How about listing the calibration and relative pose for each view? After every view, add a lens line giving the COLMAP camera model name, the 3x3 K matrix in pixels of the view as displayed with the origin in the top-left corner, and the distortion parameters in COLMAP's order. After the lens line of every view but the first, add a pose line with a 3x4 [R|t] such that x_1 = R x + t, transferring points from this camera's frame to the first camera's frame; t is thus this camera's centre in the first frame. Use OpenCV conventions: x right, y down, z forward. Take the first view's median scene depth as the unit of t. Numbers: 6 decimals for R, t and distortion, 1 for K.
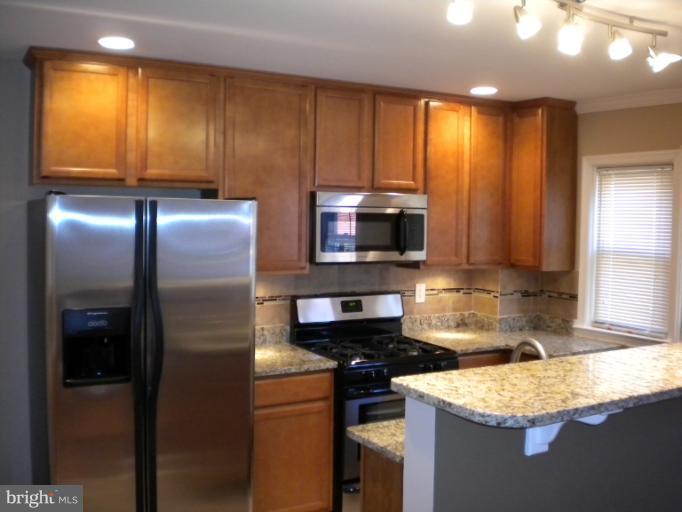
lens RADIAL K [[716.1, 0, 341.0], [0, 716.1, 256.0], [0, 0, 1]] dist [-0.070876, -0.196919]
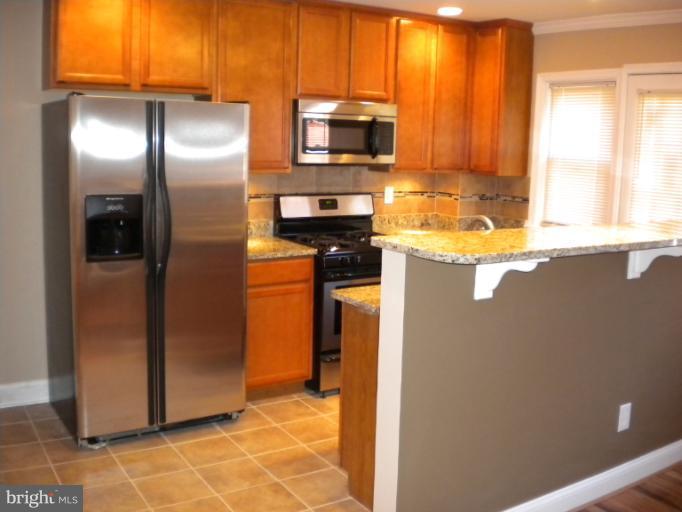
lens RADIAL K [[716.1, 0, 341.0], [0, 716.1, 256.0], [0, 0, 1]] dist [-0.070876, -0.196919]
pose [[0.998685, 0.005014, 0.051013, -0.022540], [-0.010449, 0.994222, 0.106837, 0.031770], [-0.050183, -0.107230, 0.992967, -0.126488]]
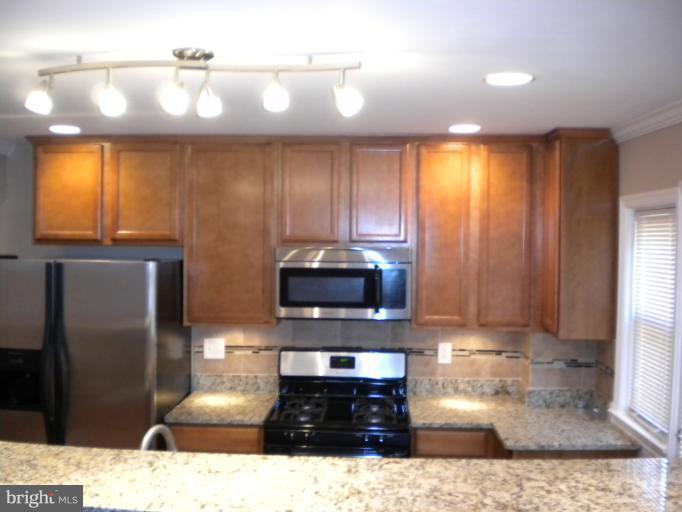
lens RADIAL K [[716.1, 0, 341.0], [0, 716.1, 256.0], [0, 0, 1]] dist [-0.070876, -0.196919]
pose [[0.839914, 0.008554, -0.542652, 0.553502], [-0.025649, 0.999384, -0.023946, -0.051963], [0.542113, 0.034031, 0.839616, 0.188470]]
